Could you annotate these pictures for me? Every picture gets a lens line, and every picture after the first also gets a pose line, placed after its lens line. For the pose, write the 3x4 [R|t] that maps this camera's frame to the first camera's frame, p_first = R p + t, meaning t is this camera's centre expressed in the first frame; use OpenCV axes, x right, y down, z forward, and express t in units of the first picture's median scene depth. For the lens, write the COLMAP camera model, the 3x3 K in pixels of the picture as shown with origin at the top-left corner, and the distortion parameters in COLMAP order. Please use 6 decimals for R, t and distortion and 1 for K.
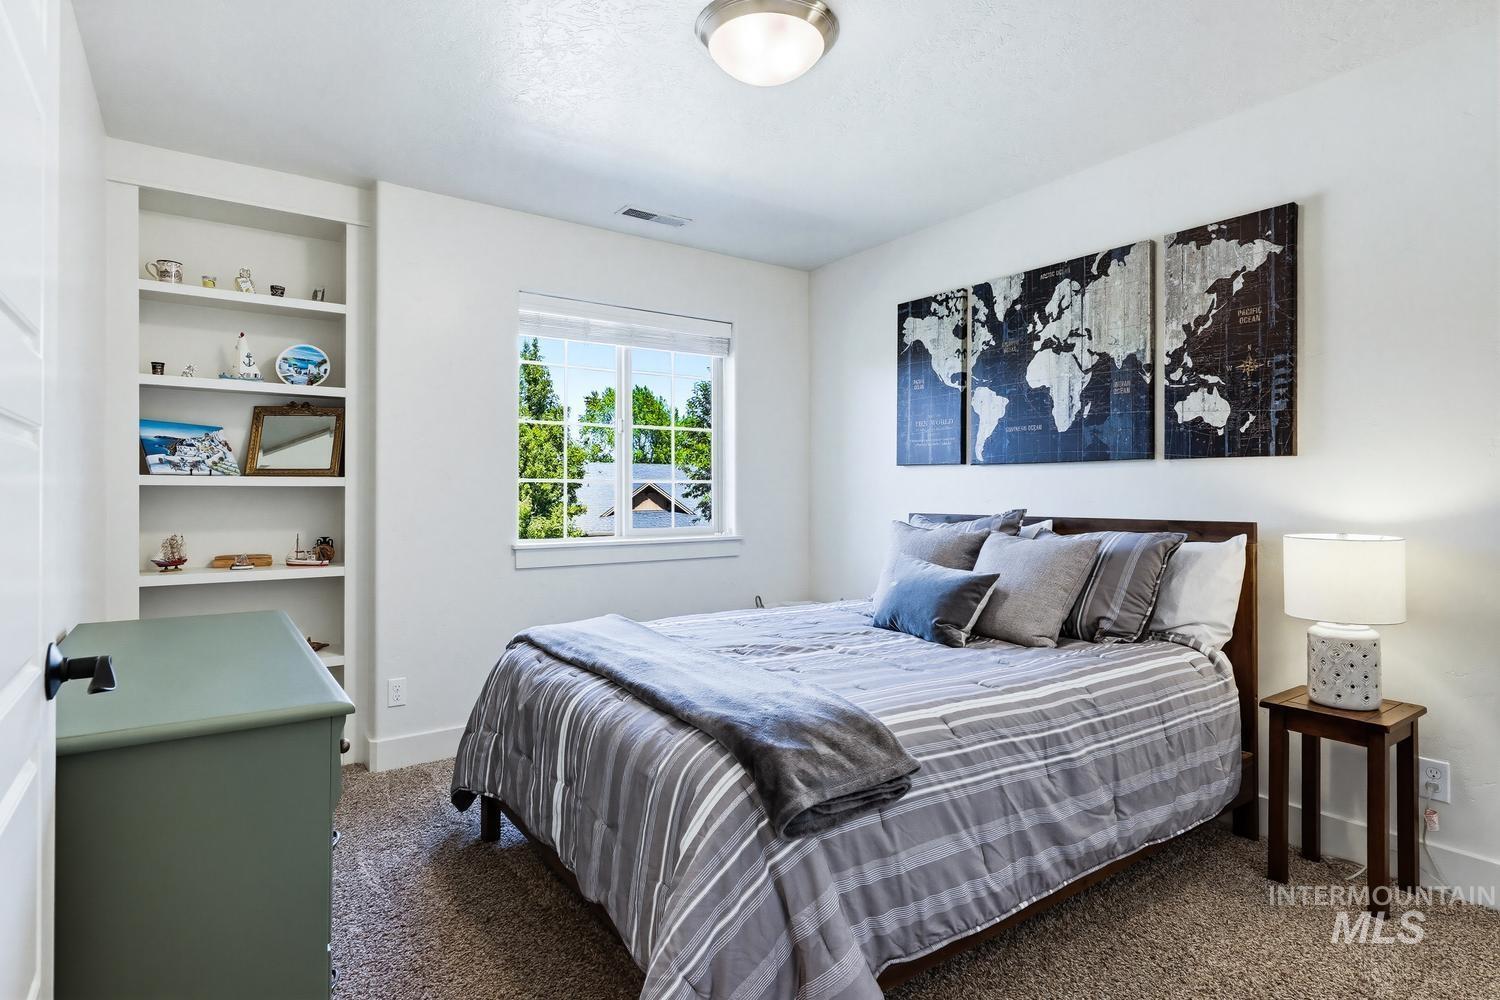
lens RADIAL K [[789.5, 0, 750.6], [0, 789.5, 496.7], [0, 0, 1]] dist [0.000000, 0.000020]
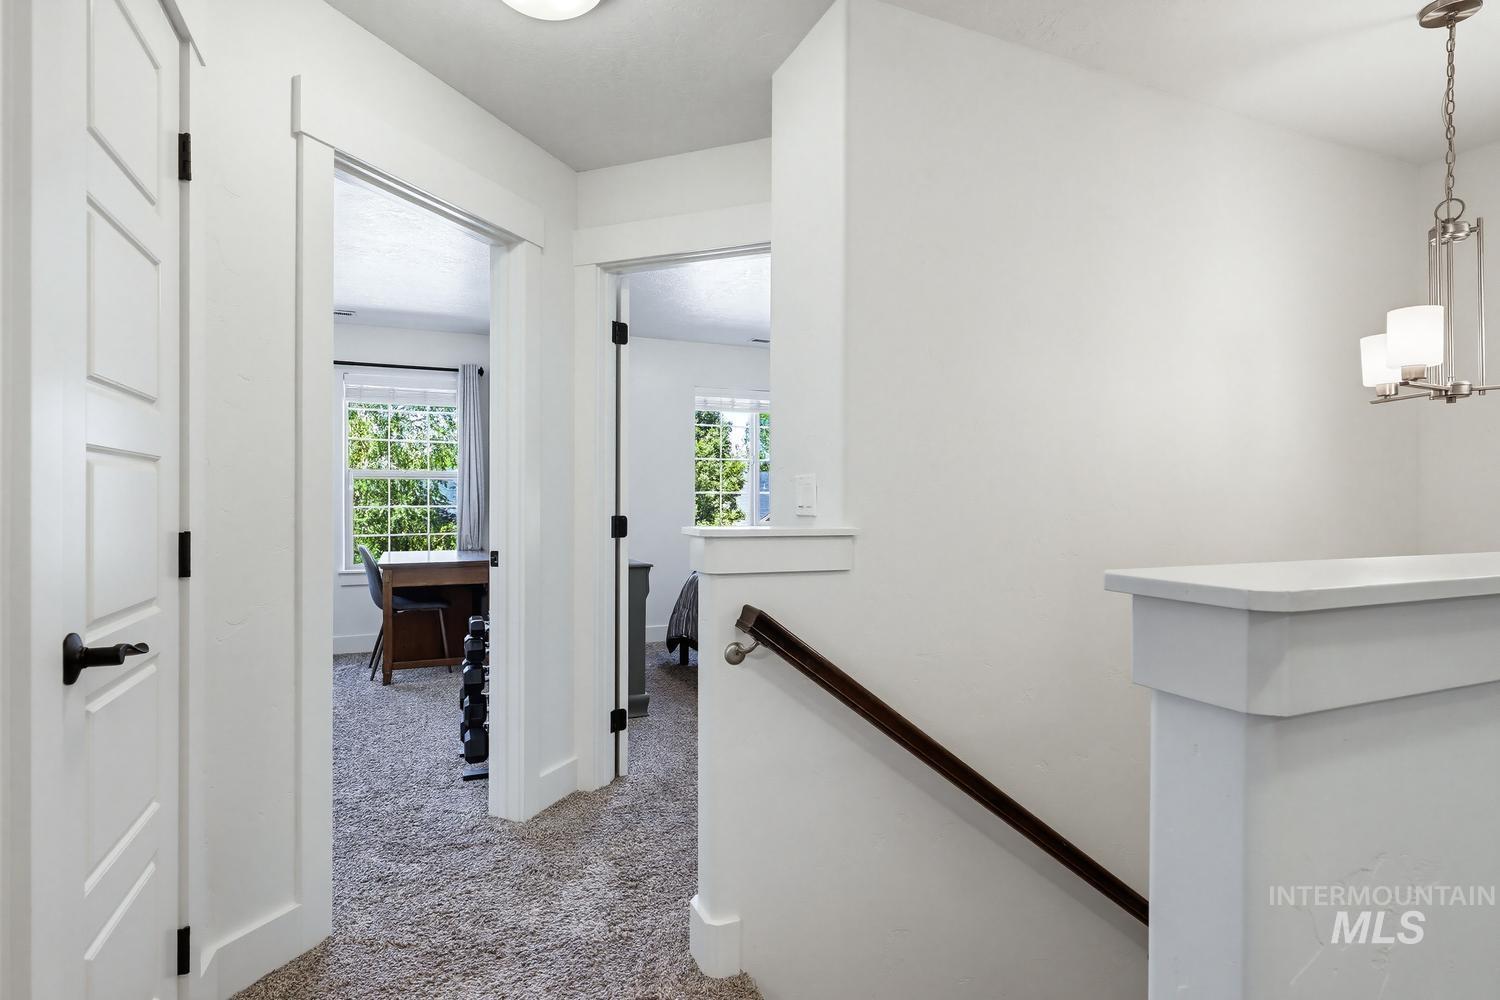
lens RADIAL K [[789.5, 0, 749.2], [0, 789.5, 503.5], [0, 0, 1]] dist [0.000000, 0.000020]
pose [[0.979103, -0.000841, -0.203363, 0.049151], [0.000913, 1.000000, 0.000260, -0.001111], [0.203363, -0.000441, 0.979103, -0.185884]]
